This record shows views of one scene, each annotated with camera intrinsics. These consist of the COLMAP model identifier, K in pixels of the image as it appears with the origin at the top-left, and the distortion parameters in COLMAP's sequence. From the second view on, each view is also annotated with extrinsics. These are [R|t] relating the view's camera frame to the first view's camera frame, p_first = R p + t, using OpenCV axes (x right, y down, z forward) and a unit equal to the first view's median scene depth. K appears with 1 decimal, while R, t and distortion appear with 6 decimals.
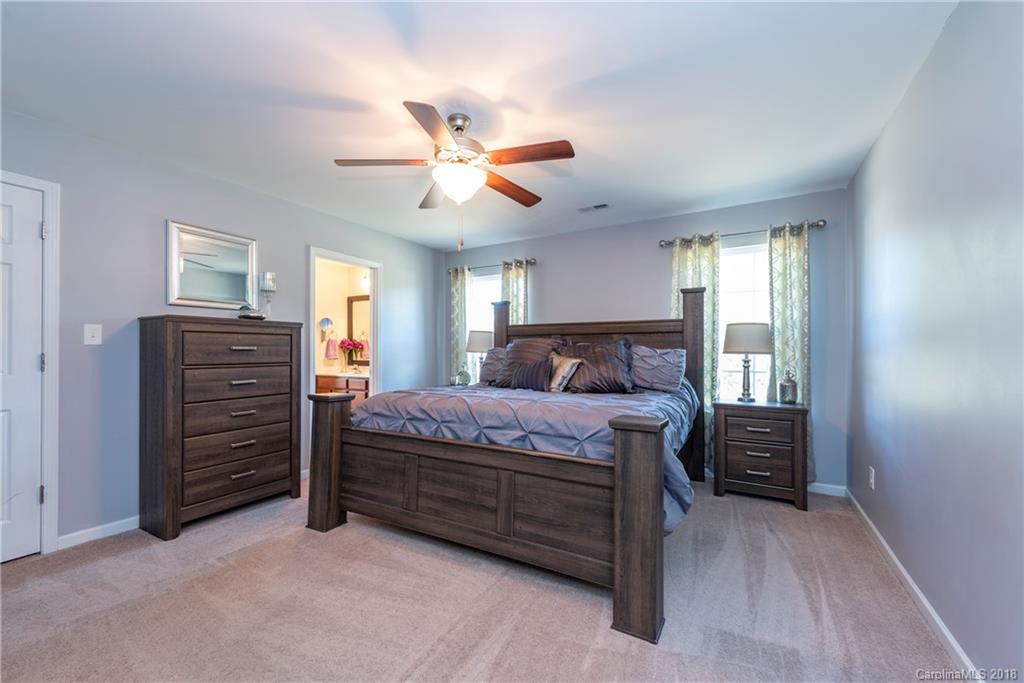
lens RADIAL K [[402.3, 0, 515.8], [0, 402.3, 347.9], [0, 0, 1]] dist [0.001757, 0.000259]
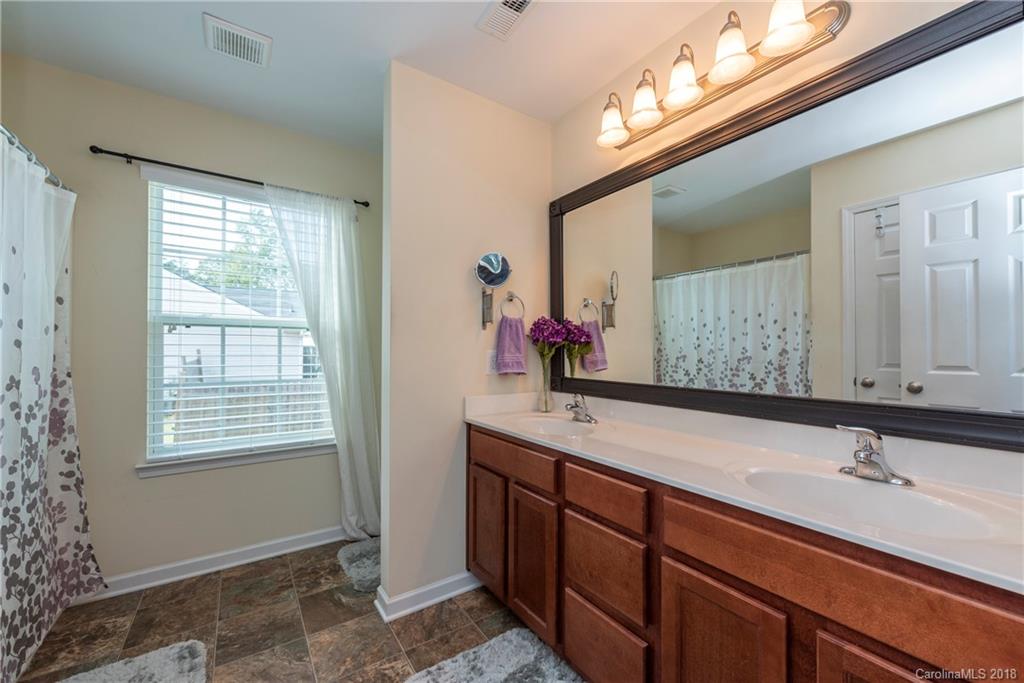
lens RADIAL K [[402.3, 0, 512.7], [0, 402.3, 347.2], [0, 0, 1]] dist [0.001757, 0.000259]
pose [[0.900805, -0.005162, -0.434192, -0.292541], [0.002398, 0.999973, -0.006912, 0.006126], [0.434216, 0.005185, 0.900794, 0.662897]]
